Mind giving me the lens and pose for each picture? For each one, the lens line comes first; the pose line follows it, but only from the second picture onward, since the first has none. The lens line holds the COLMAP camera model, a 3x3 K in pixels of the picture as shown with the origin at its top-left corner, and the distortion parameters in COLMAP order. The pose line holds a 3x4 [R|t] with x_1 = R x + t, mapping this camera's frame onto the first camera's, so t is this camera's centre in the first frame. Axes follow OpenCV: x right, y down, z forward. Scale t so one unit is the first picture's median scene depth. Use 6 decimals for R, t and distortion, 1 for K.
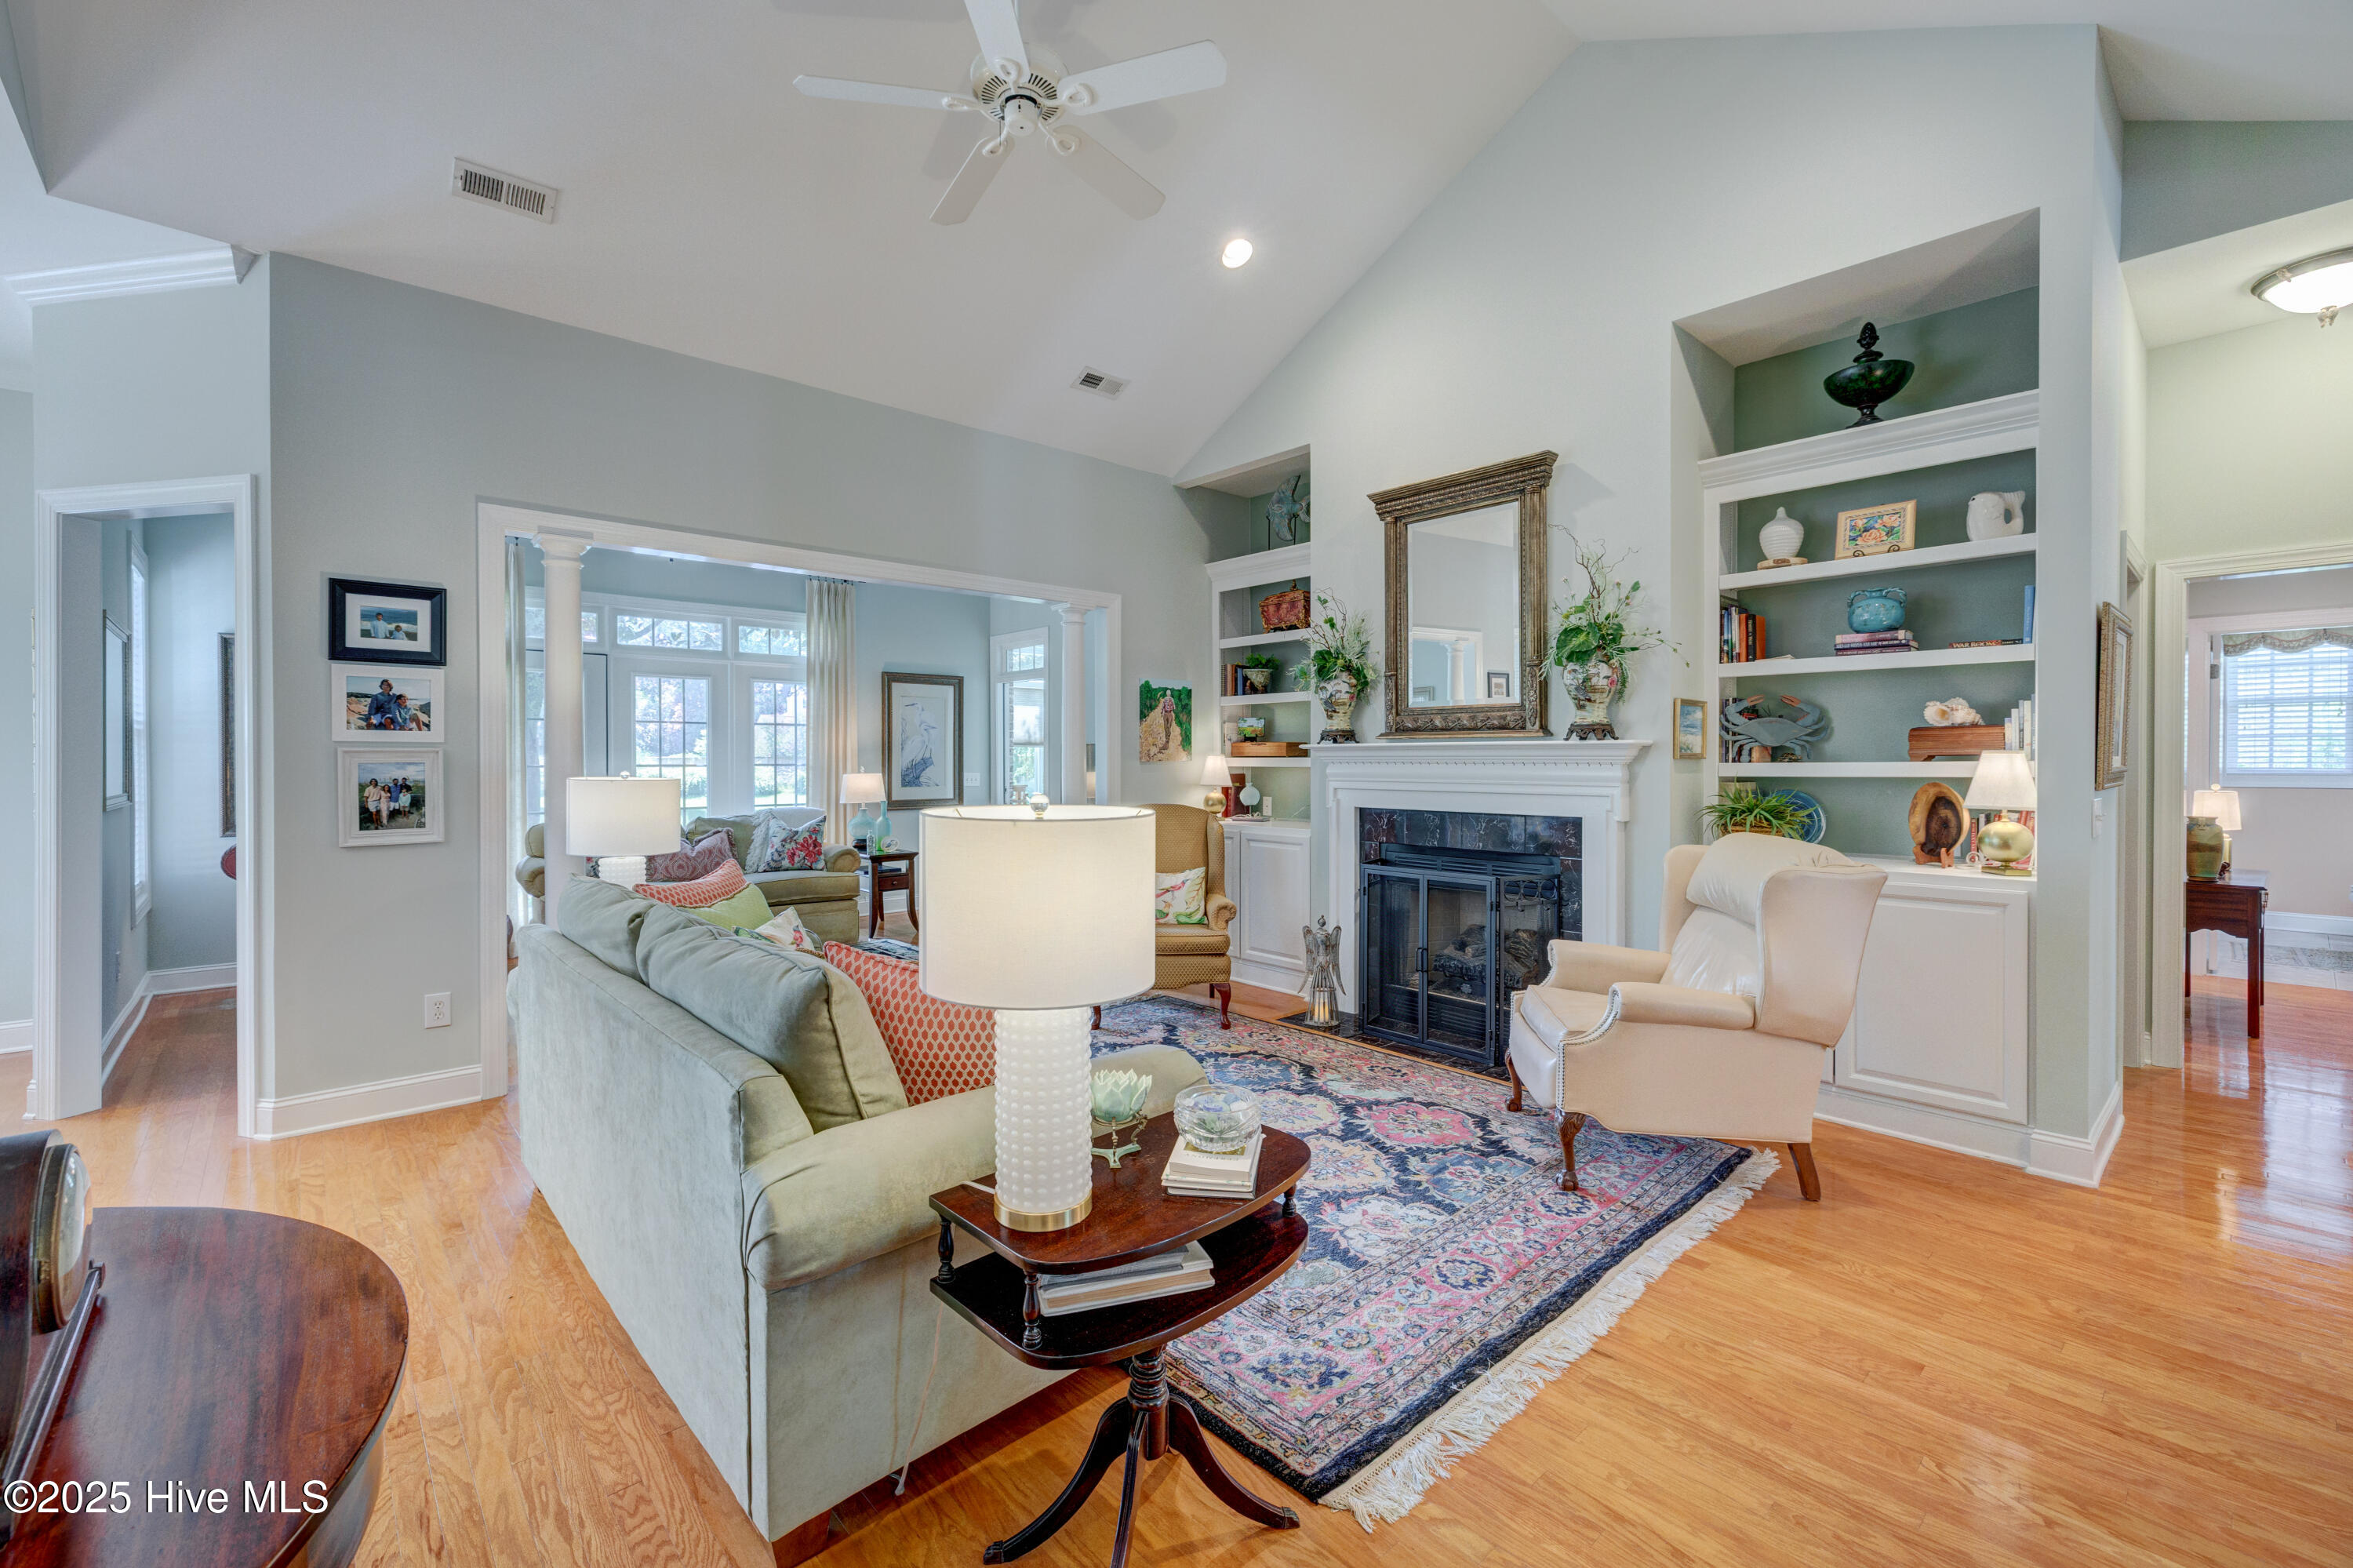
lens RADIAL K [[995.8, 0, 1163.3], [0, 995.8, 765.8], [0, 0, 1]] dist [-0.003974, 0.000547]
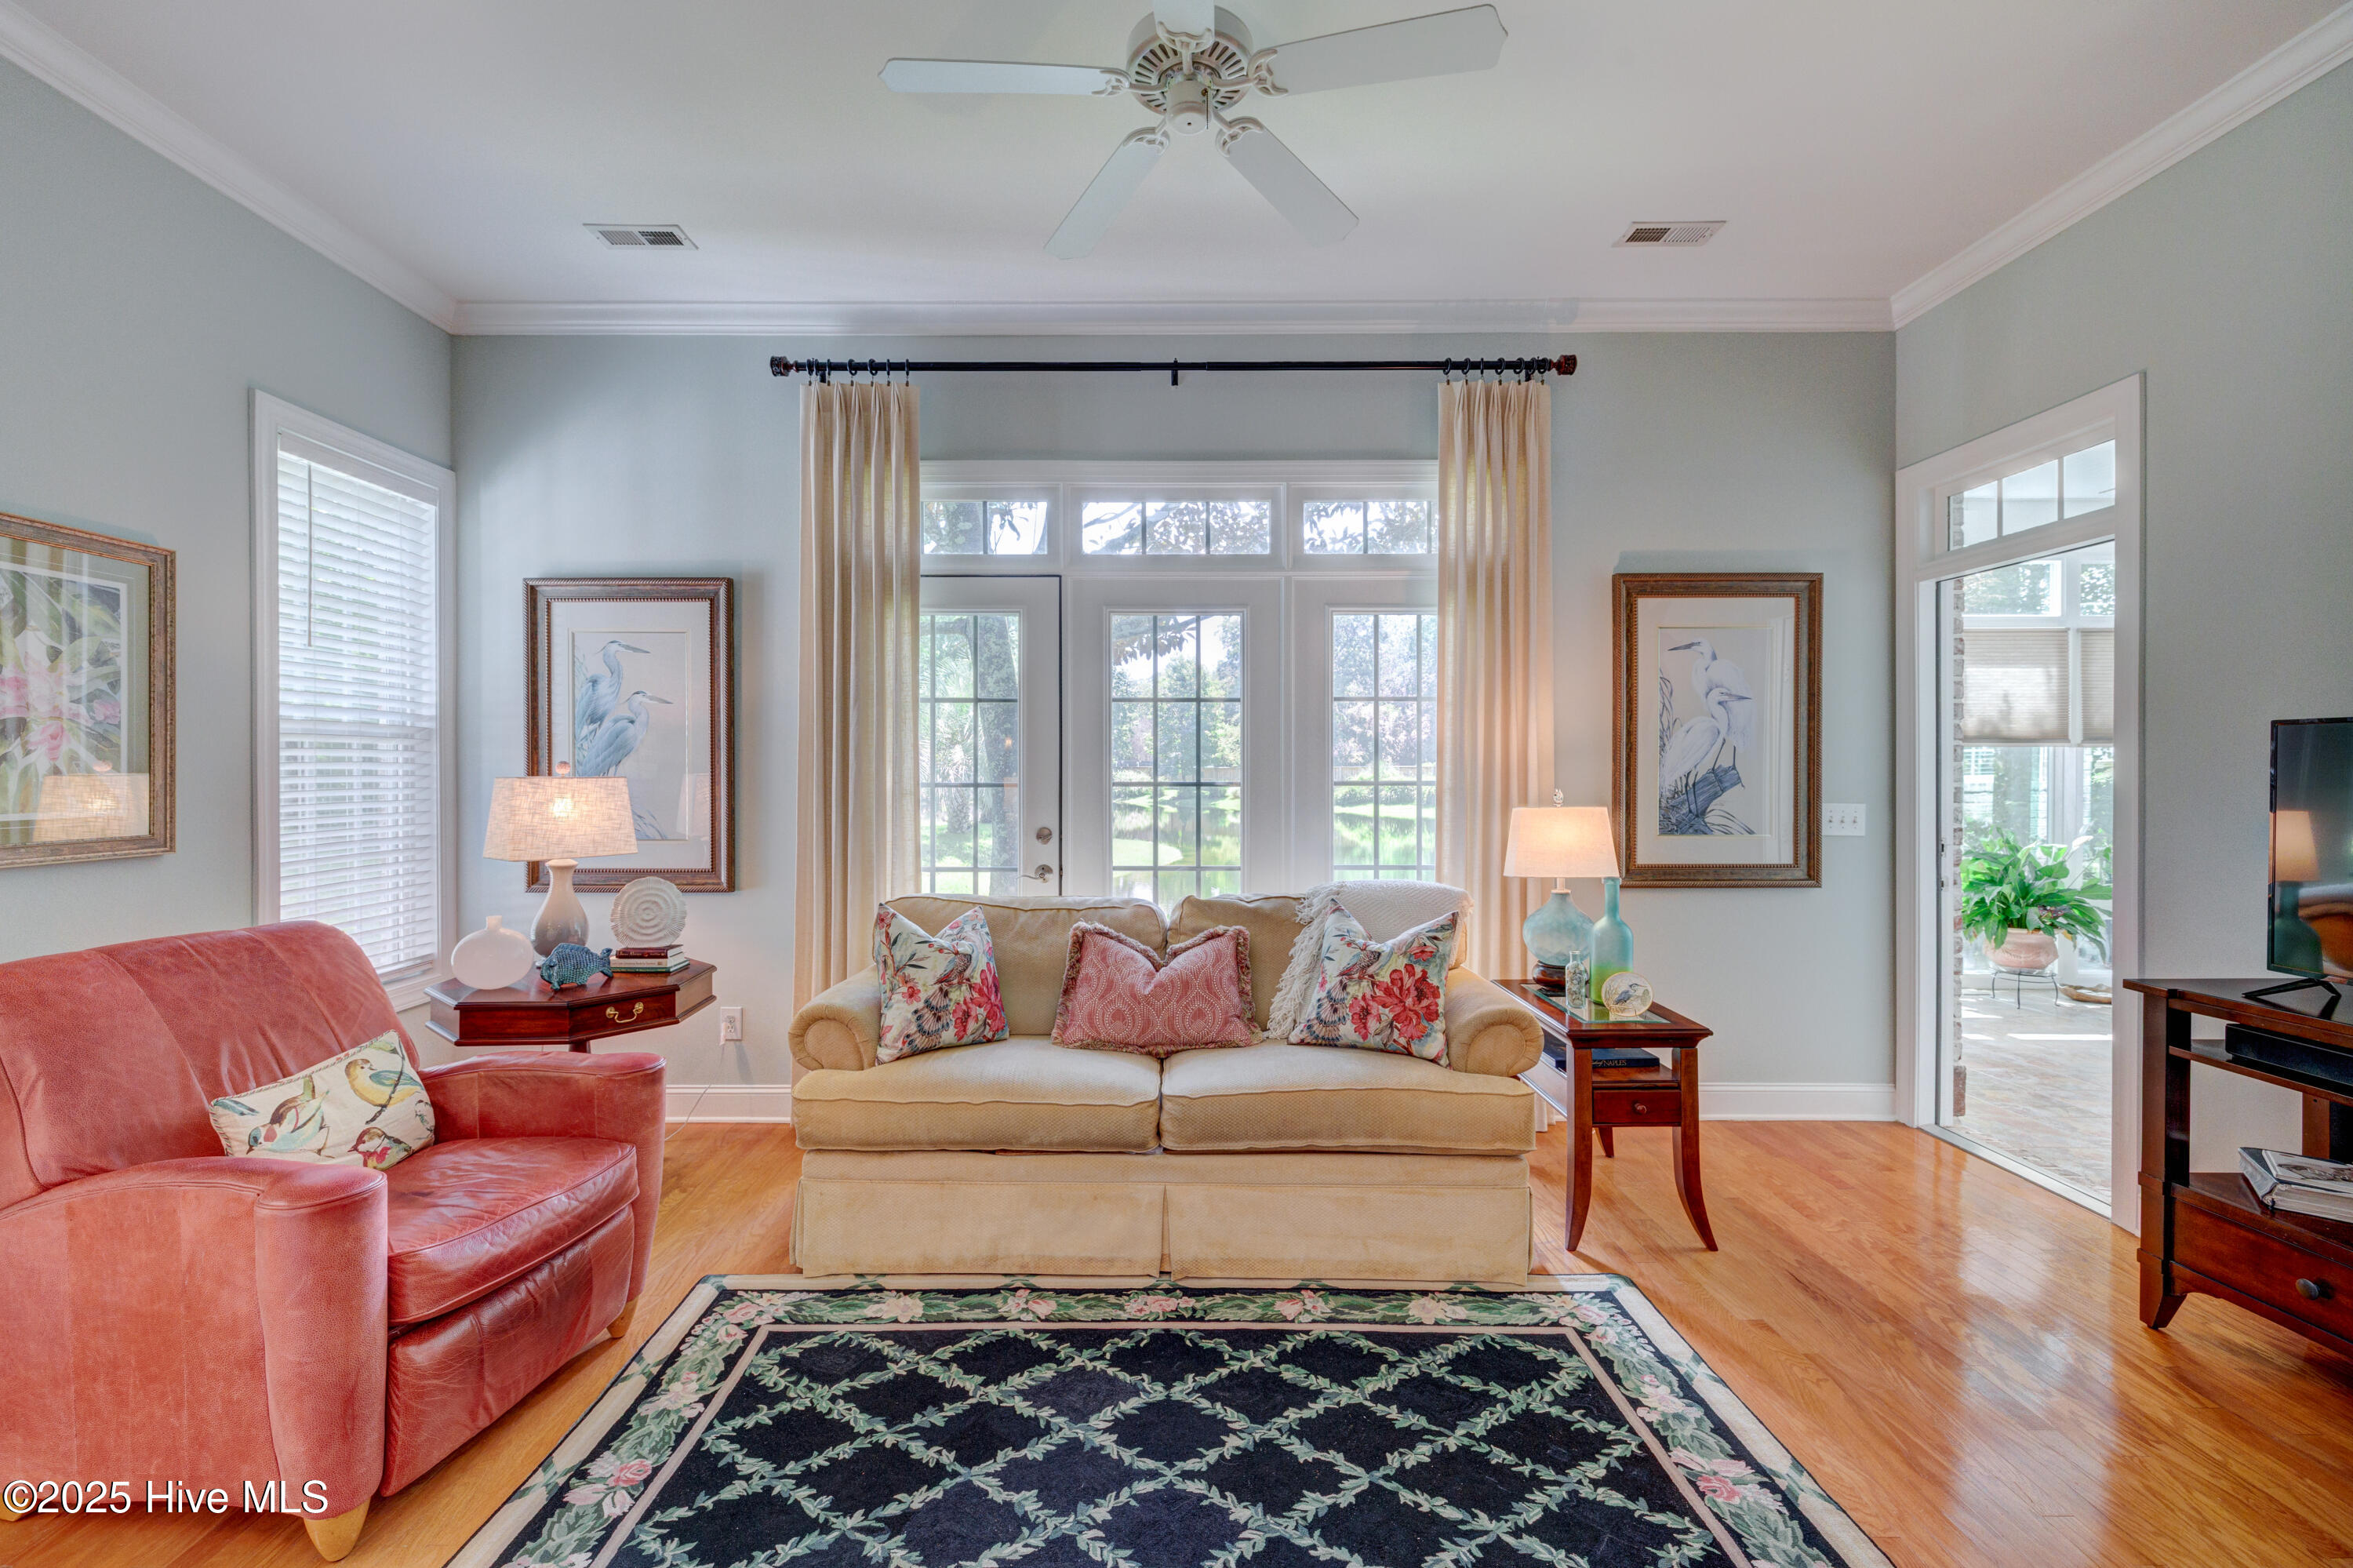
lens RADIAL K [[995.8, 0, 1169.2], [0, 995.8, 773.5], [0, 0, 1]] dist [-0.003974, 0.000547]
pose [[0.750601, -0.002307, -0.660752, -0.233411], [-0.001173, 0.999988, -0.004823, -0.006146], [0.660755, 0.004395, 0.750589, 0.905577]]
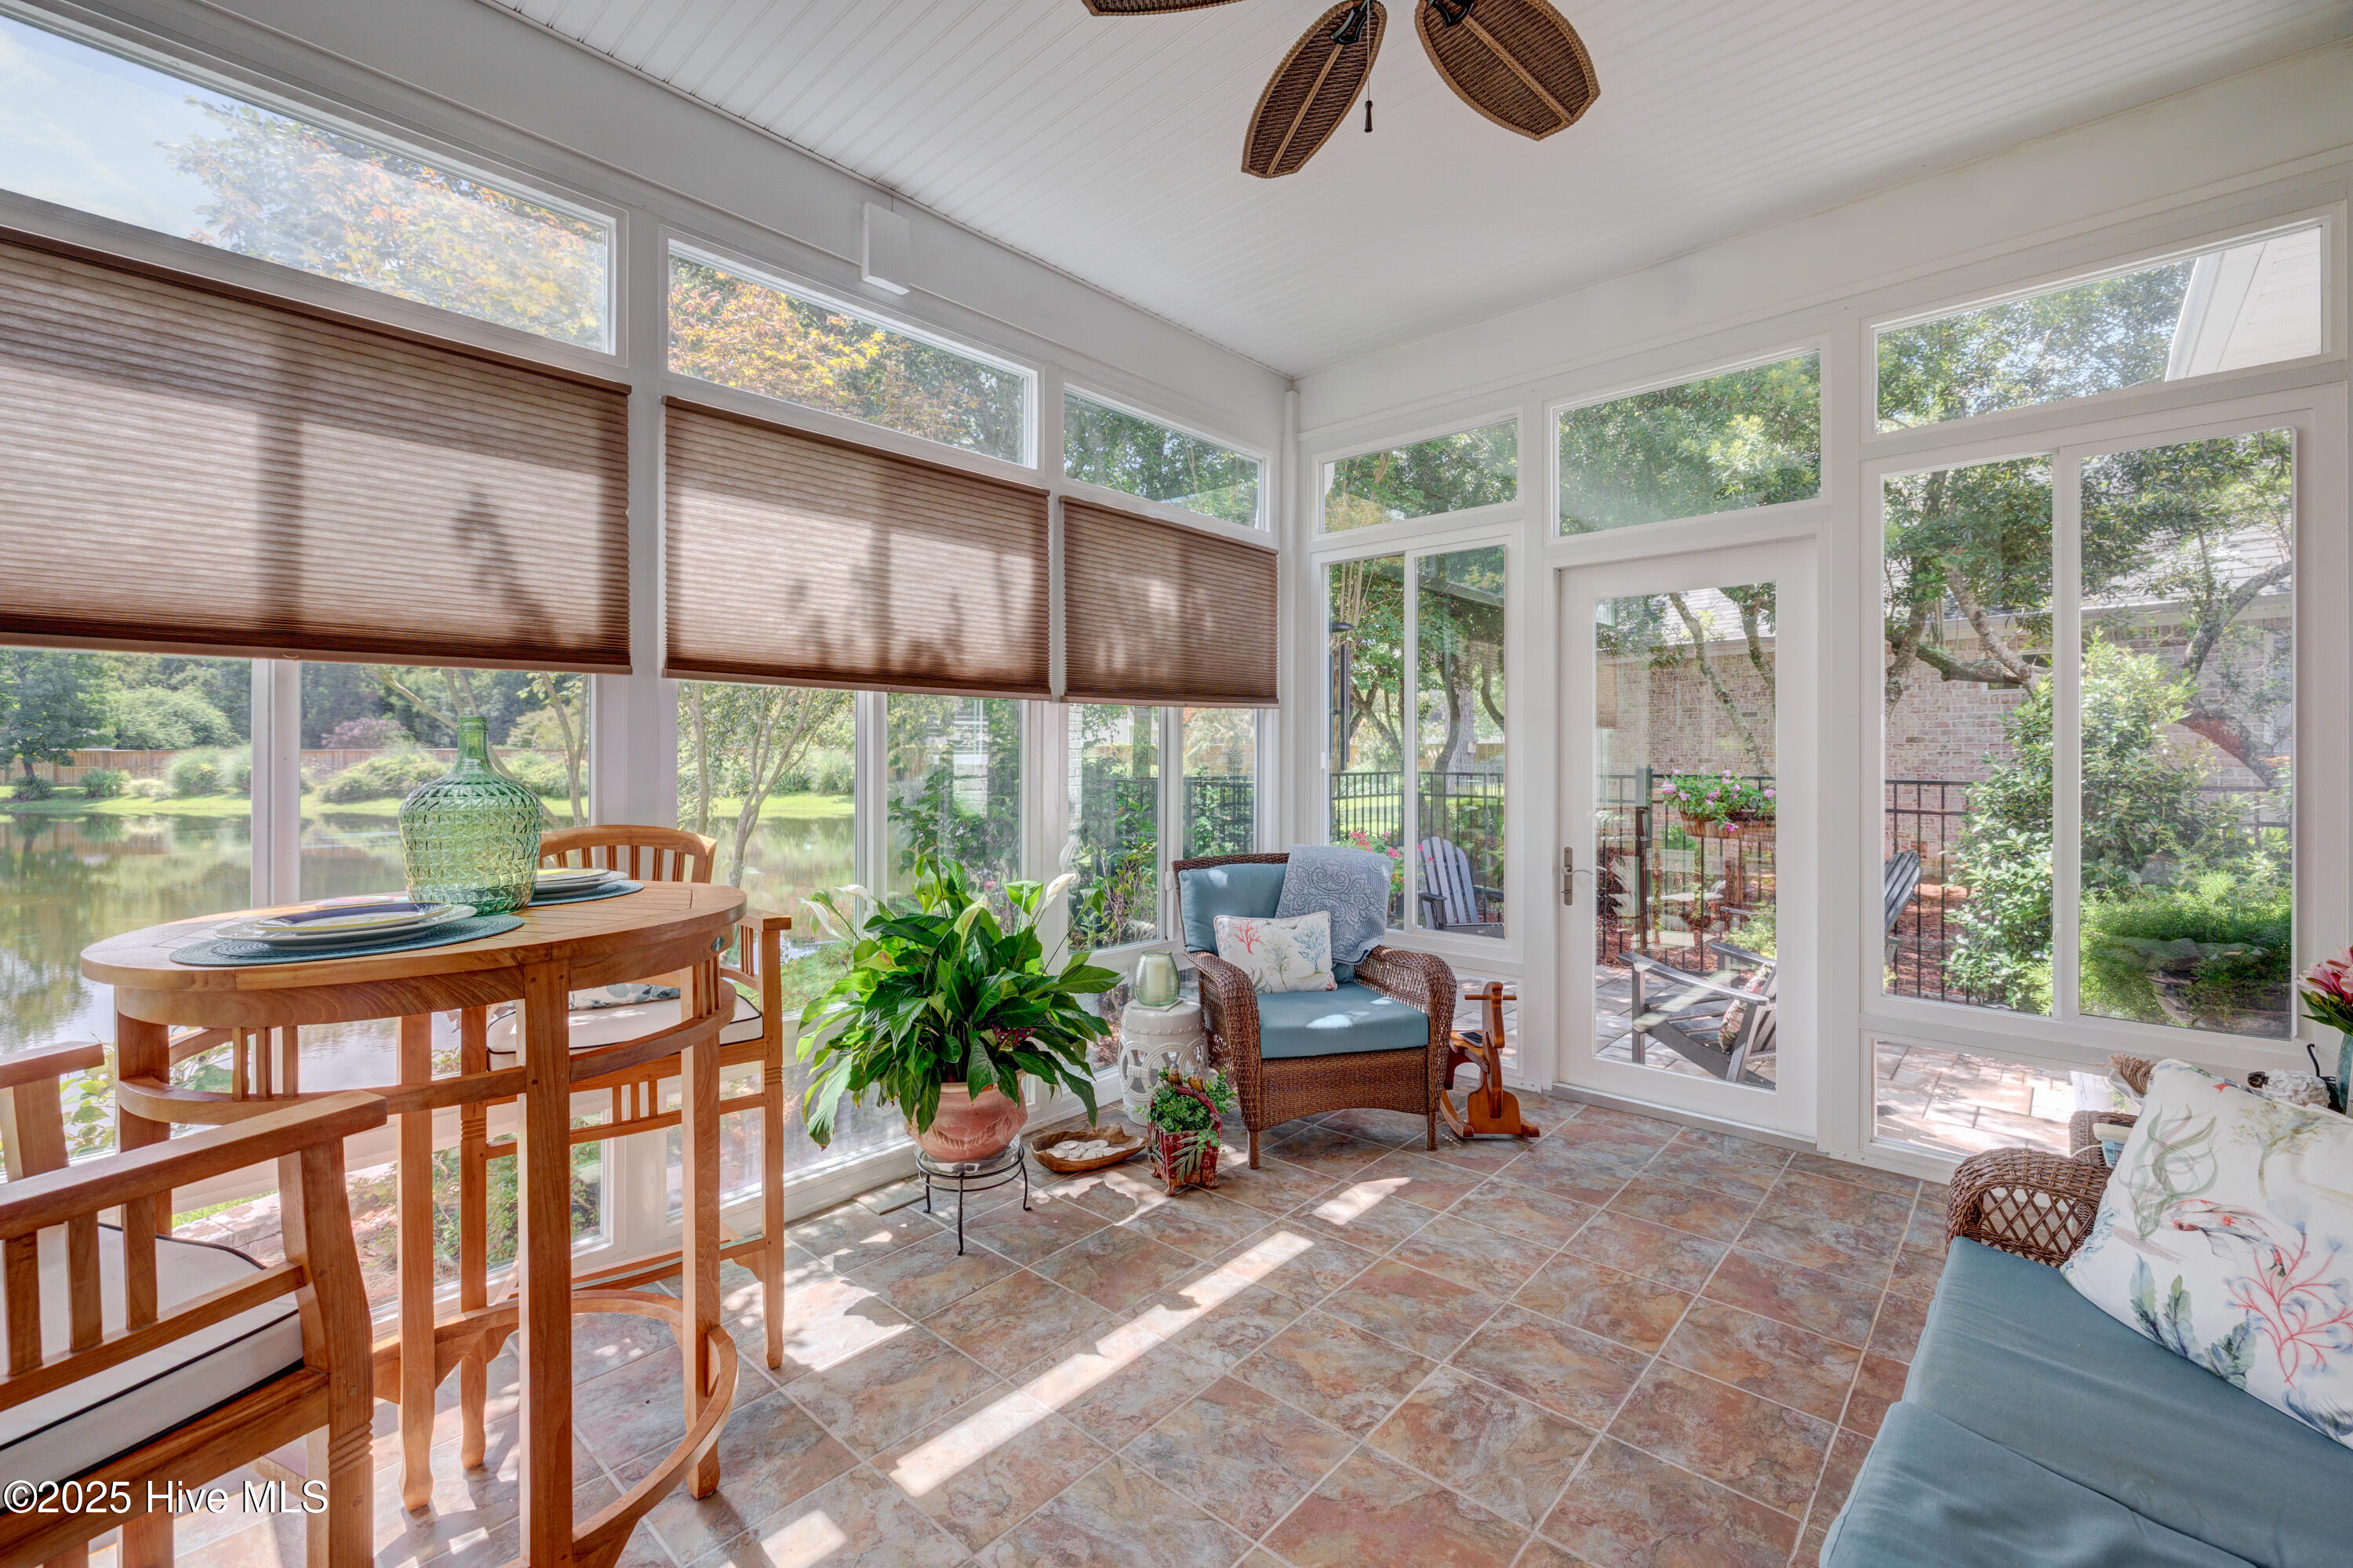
lens RADIAL K [[995.8, 0, 1161.2], [0, 995.8, 756.2], [0, 0, 1]] dist [-0.003974, 0.000547]
pose [[0.994839, -0.002767, 0.101431, -0.214519], [0.003000, 0.999993, -0.002140, -0.006401], [-0.101424, 0.002433, 0.994840, 1.472750]]
